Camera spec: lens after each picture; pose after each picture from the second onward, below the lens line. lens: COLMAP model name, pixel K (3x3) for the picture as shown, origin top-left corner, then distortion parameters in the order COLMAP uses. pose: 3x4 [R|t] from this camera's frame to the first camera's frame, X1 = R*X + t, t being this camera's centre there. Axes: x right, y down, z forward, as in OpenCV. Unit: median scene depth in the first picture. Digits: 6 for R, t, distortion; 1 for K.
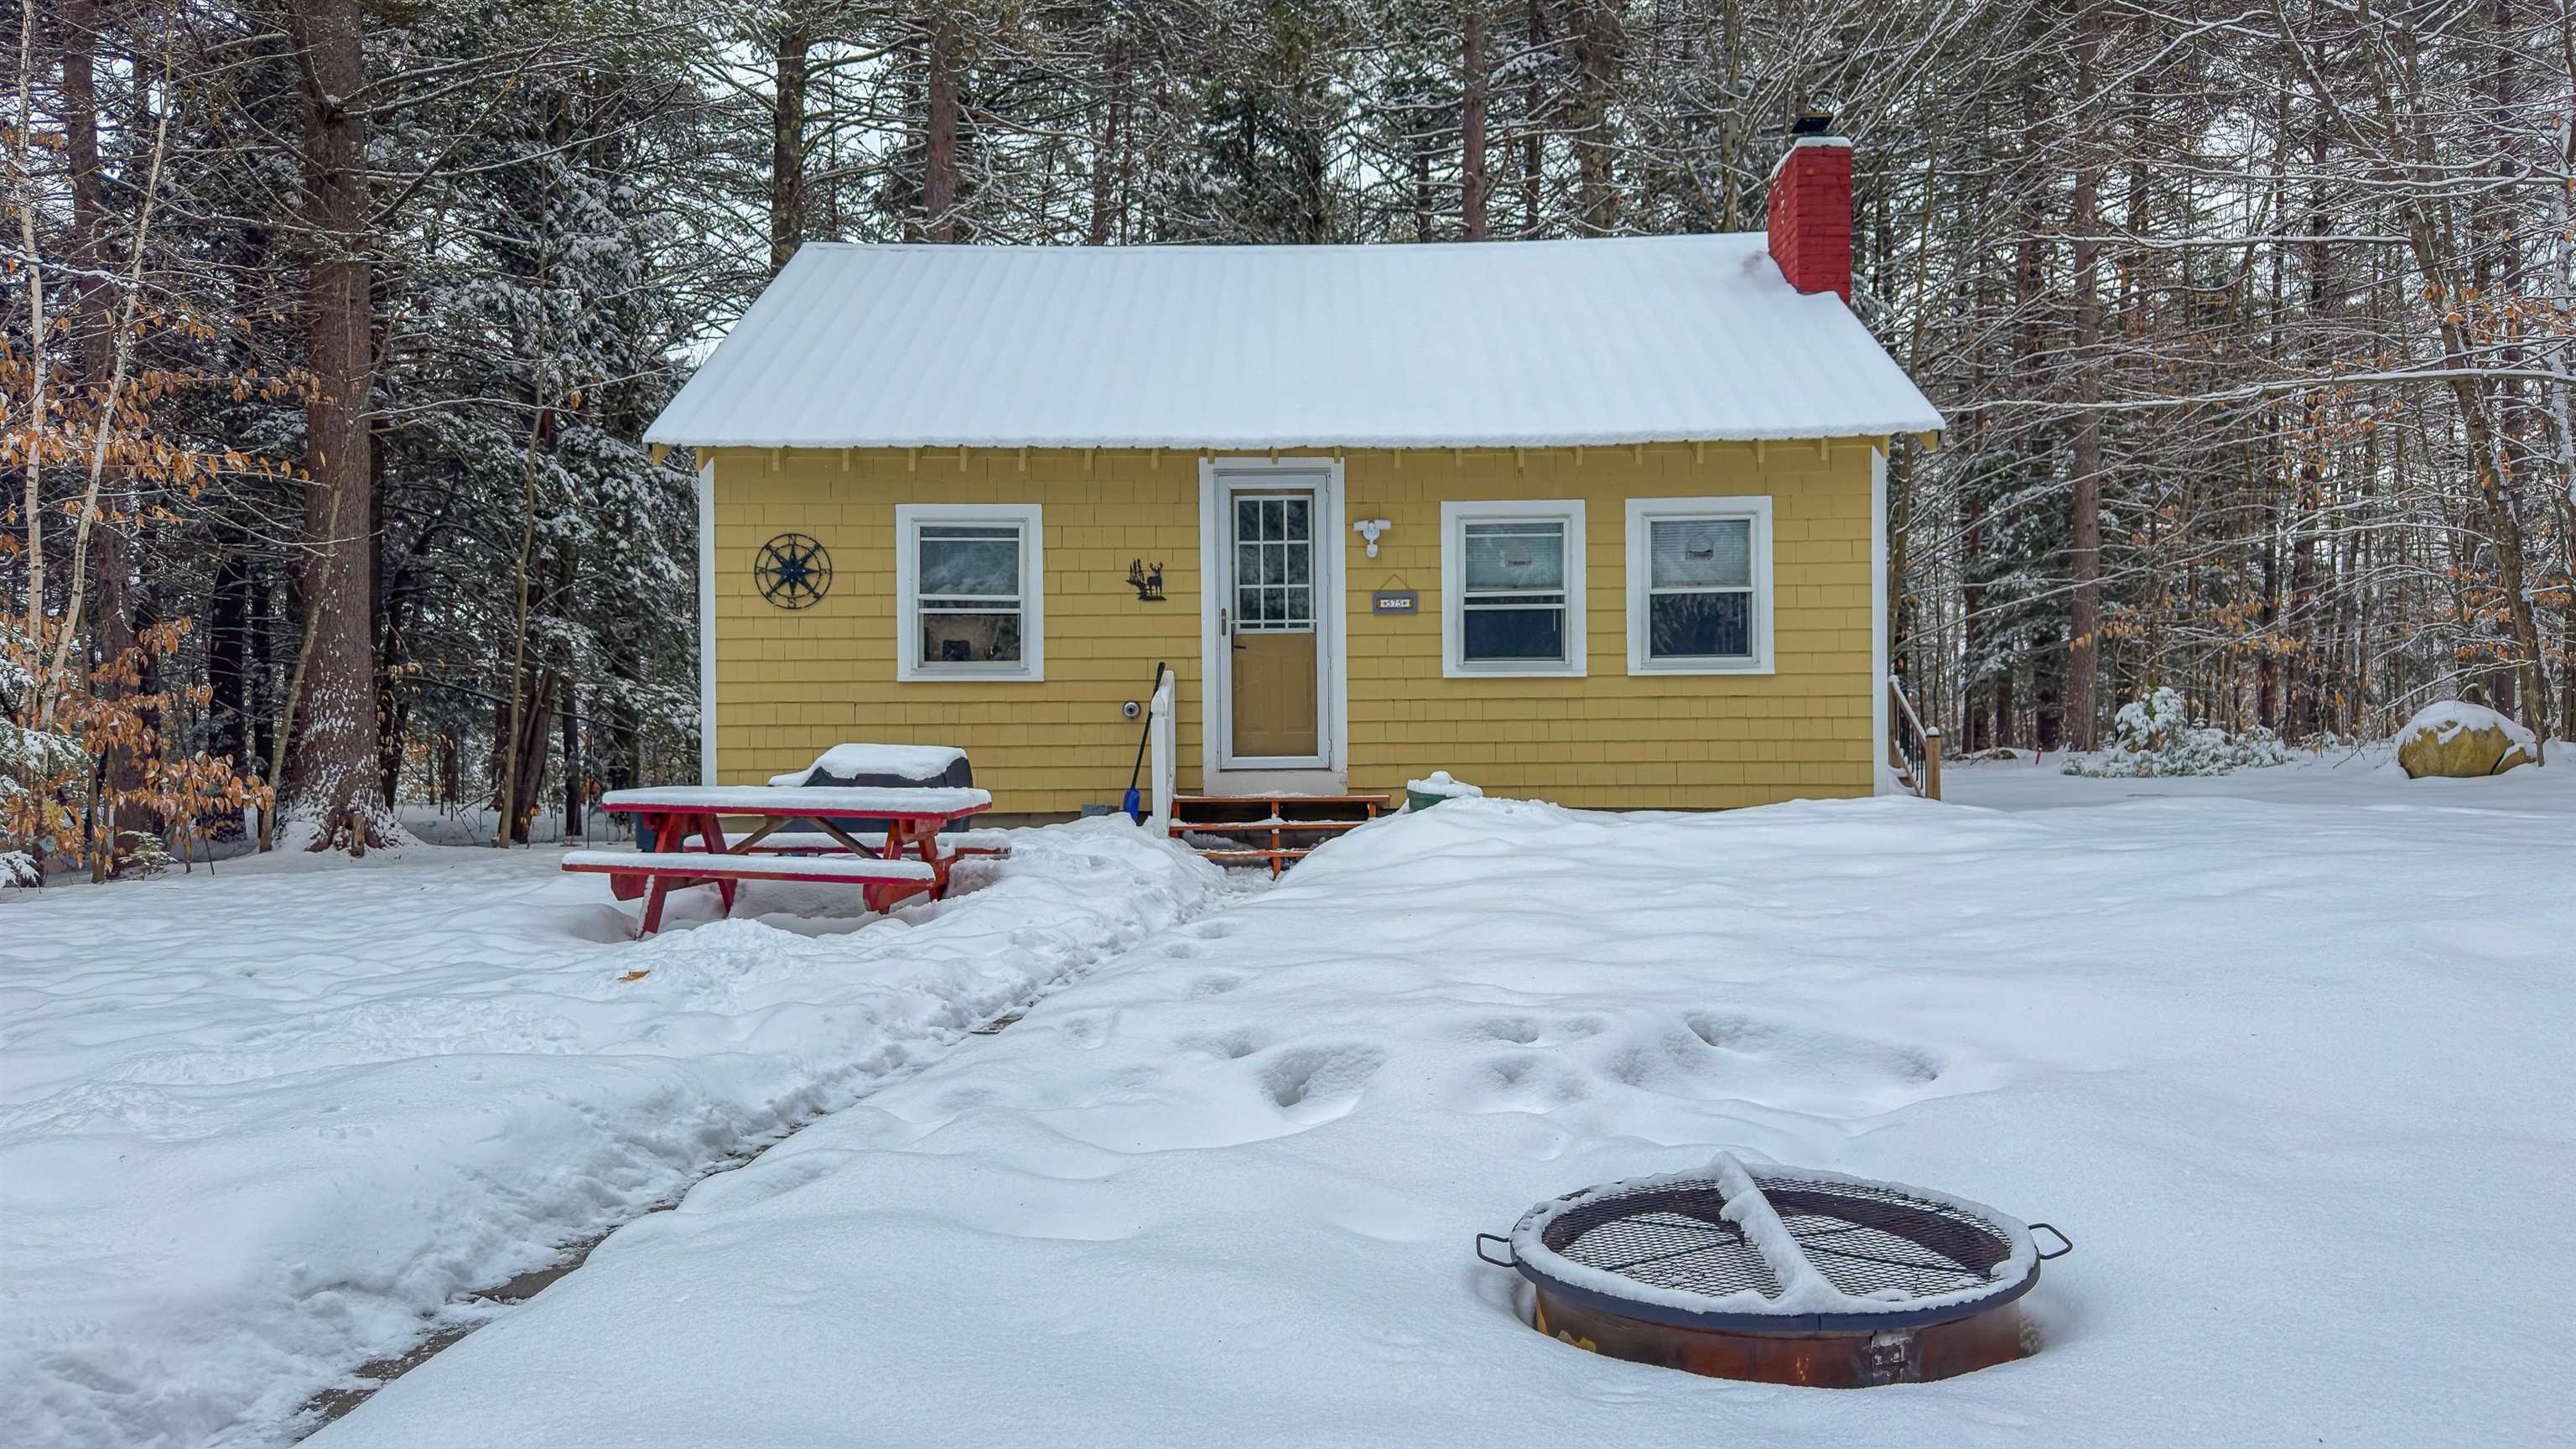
lens RADIAL K [[1813.8, 0, 1300.1], [0, 1813.8, 744.0], [0, 0, 1]] dist [0.123754, -0.200776]
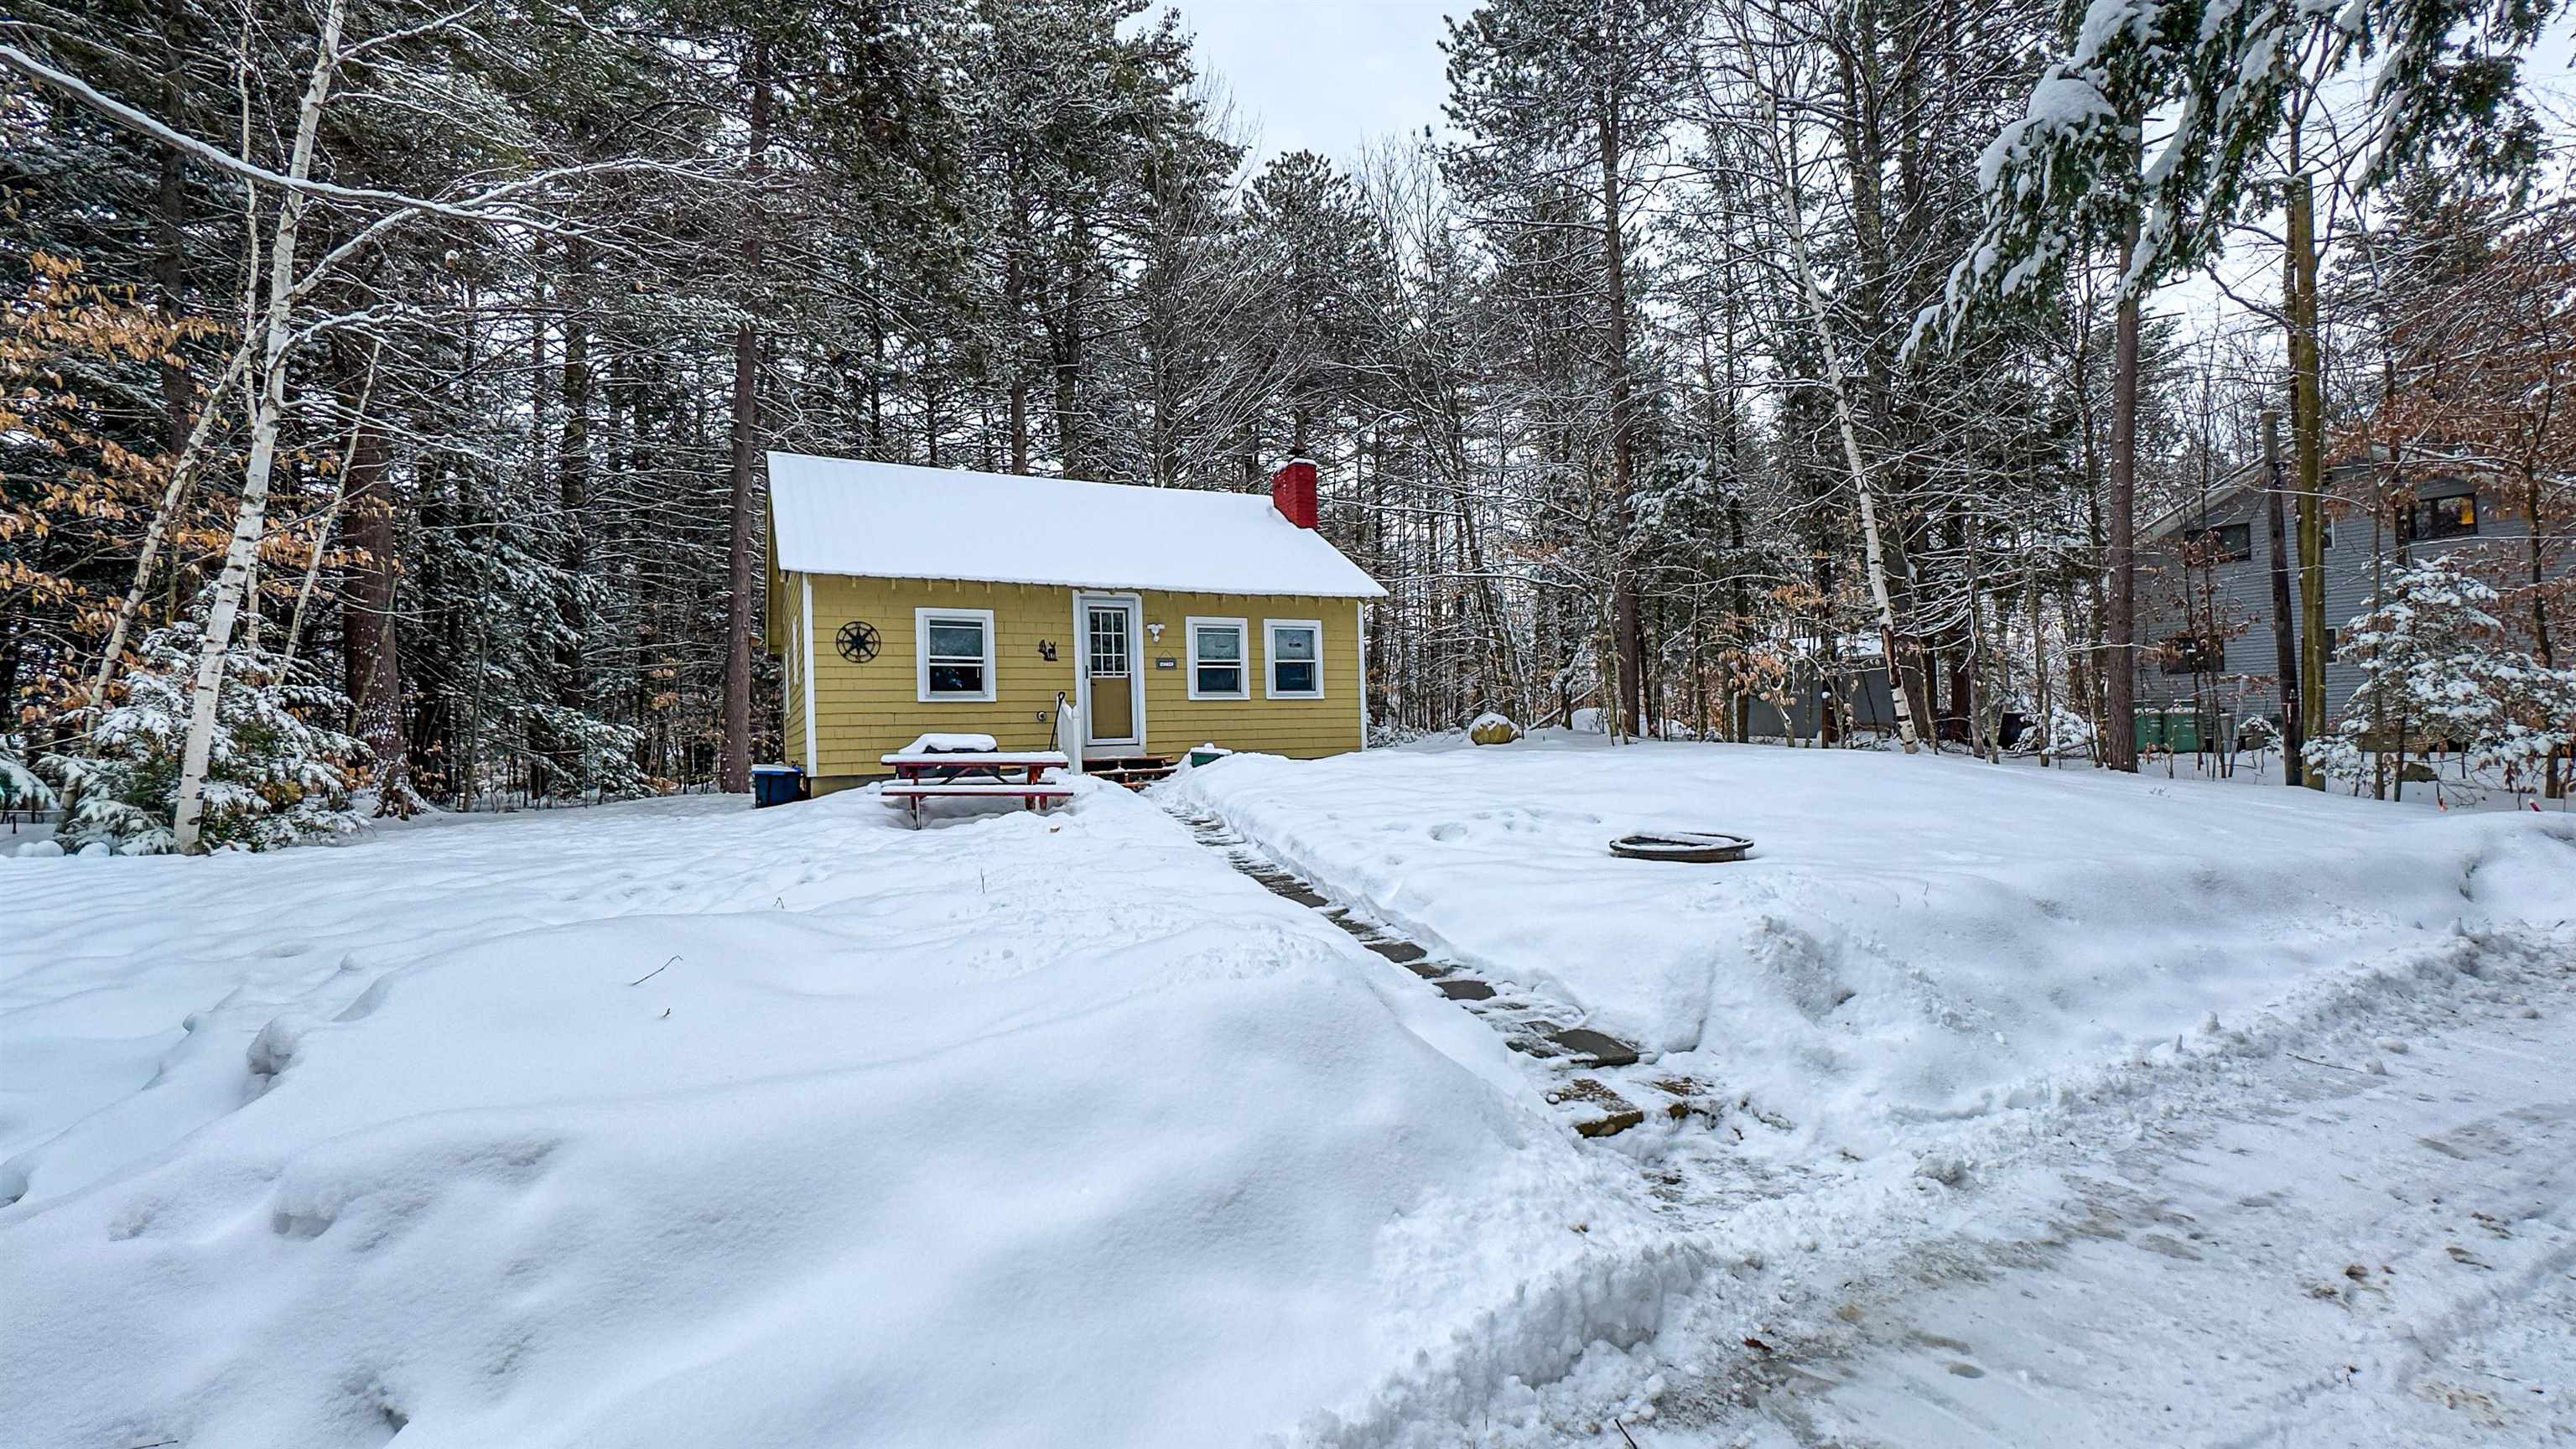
lens RADIAL K [[1064.6, 0, 1292.6], [0, 1064.6, 726.4], [0, 0, 1]] dist [-0.002986, -0.000143]
pose [[0.883573, -0.010187, 0.468184, -0.393242], [0.018441, 0.999745, -0.013049, 0.012532], [-0.467931, 0.020164, 0.883535, -0.148011]]
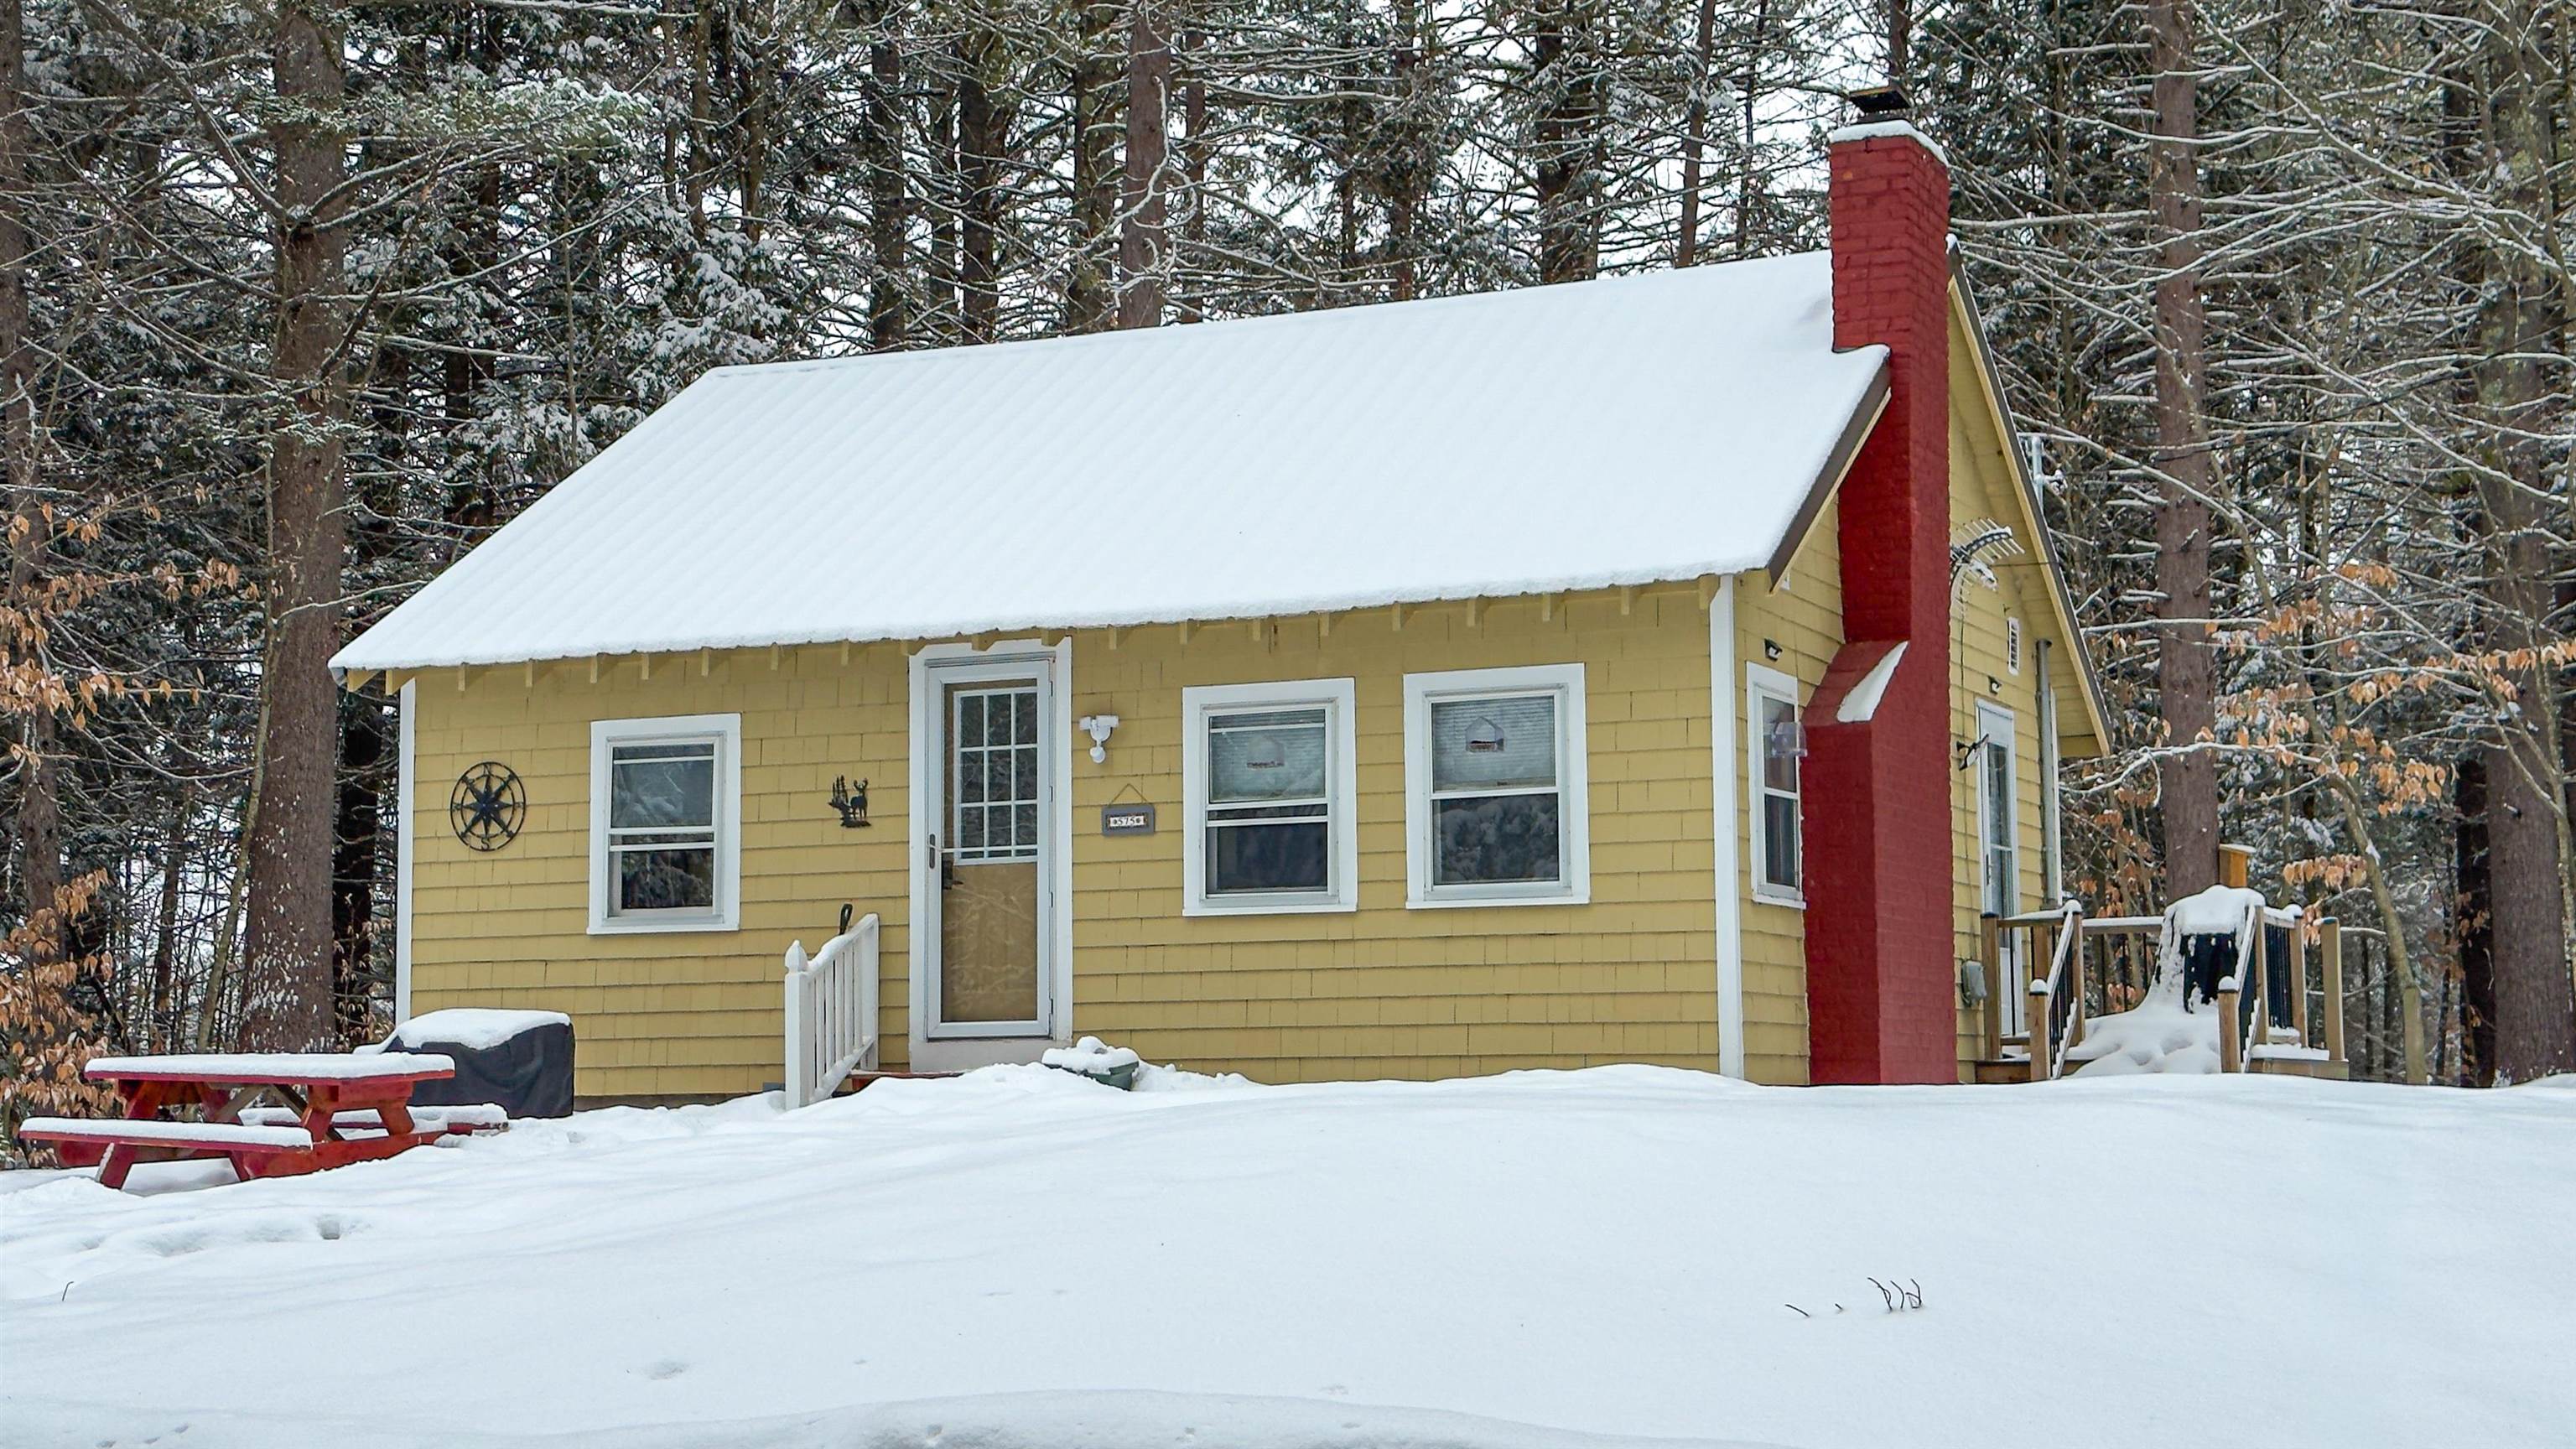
lens RADIAL K [[3739.0, 0, 1239.1], [0, 3739.0, 729.1], [0, 0, 1]] dist [0.143090, -0.092602]
pose [[0.907980, -0.039739, -0.417126, 0.761964], [0.004816, 0.996417, -0.084444, 0.018196], [0.418986, 0.074664, 0.904917, -0.426214]]
